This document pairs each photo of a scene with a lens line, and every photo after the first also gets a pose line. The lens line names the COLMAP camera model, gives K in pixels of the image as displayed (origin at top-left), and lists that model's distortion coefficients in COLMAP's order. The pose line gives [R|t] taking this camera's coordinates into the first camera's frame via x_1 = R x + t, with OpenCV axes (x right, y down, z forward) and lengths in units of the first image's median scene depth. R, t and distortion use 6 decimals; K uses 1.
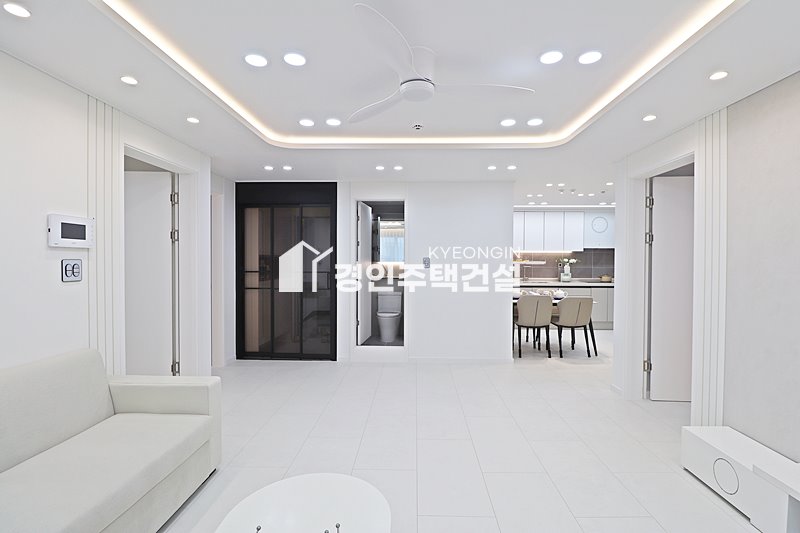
lens RADIAL K [[369.2, 0, 411.3], [0, 369.2, 263.4], [0, 0, 1]] dist [-0.008422, -0.007424]
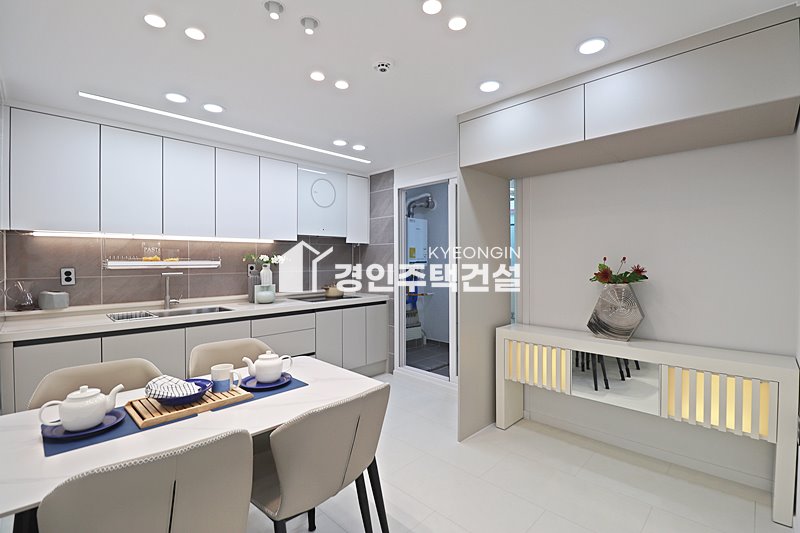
lens RADIAL K [[369.2, 0, 410.9], [0, 369.2, 262.6], [0, 0, 1]] dist [-0.008422, -0.007424]
pose [[0.681114, -0.011315, 0.732090, 0.307048], [0.013317, 0.999907, 0.003064, -0.002977], [-0.732057, 0.007662, 0.681201, 0.828921]]
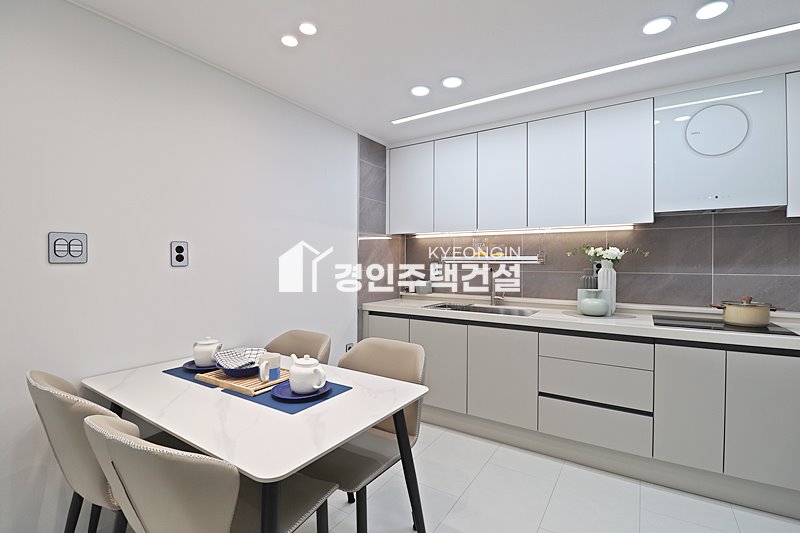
lens RADIAL K [[369.2, 0, 404.3], [0, 369.2, 264.0], [0, 0, 1]] dist [-0.008422, -0.007424]
pose [[0.842686, 0.001008, -0.538404, 0.711113], [-0.004412, 0.999978, -0.005032, 0.007871], [0.538387, 0.006616, 0.842672, 0.965296]]
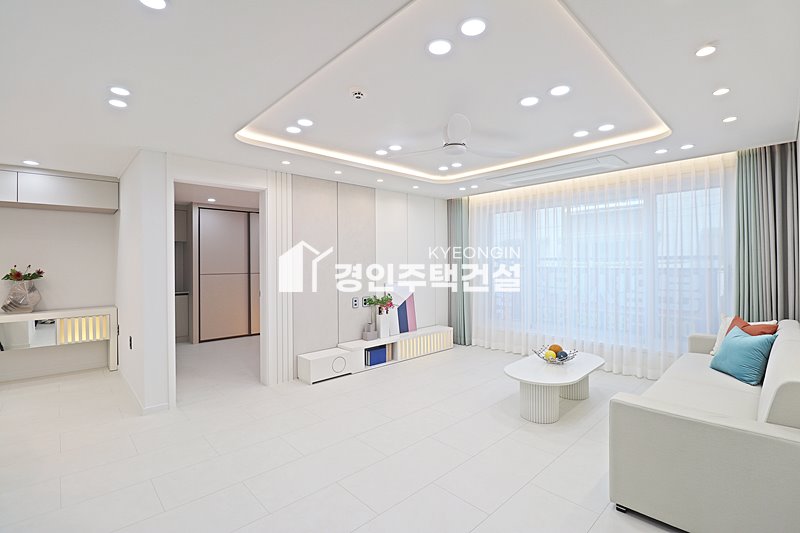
lens RADIAL K [[369.2, 0, 409.4], [0, 369.2, 262.6], [0, 0, 1]] dist [-0.008422, -0.007424]
pose [[-0.700052, 0.001949, 0.714089, -0.393934], [0.012750, 0.999871, 0.009770, -0.007637], [-0.713978, 0.015944, -0.699986, 0.914789]]
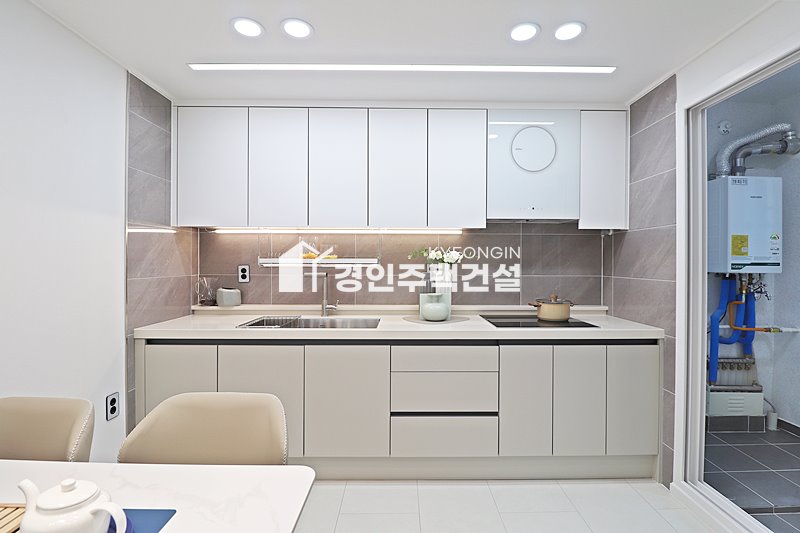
lens RADIAL K [[369.2, 0, 407.5], [0, 369.2, 262.3], [0, 0, 1]] dist [-0.008422, -0.007424]
pose [[0.999677, -0.000933, 0.025406, 0.603213], [0.001112, 0.999975, -0.007032, 0.000069], [-0.025399, 0.007058, 0.999652, 1.040995]]
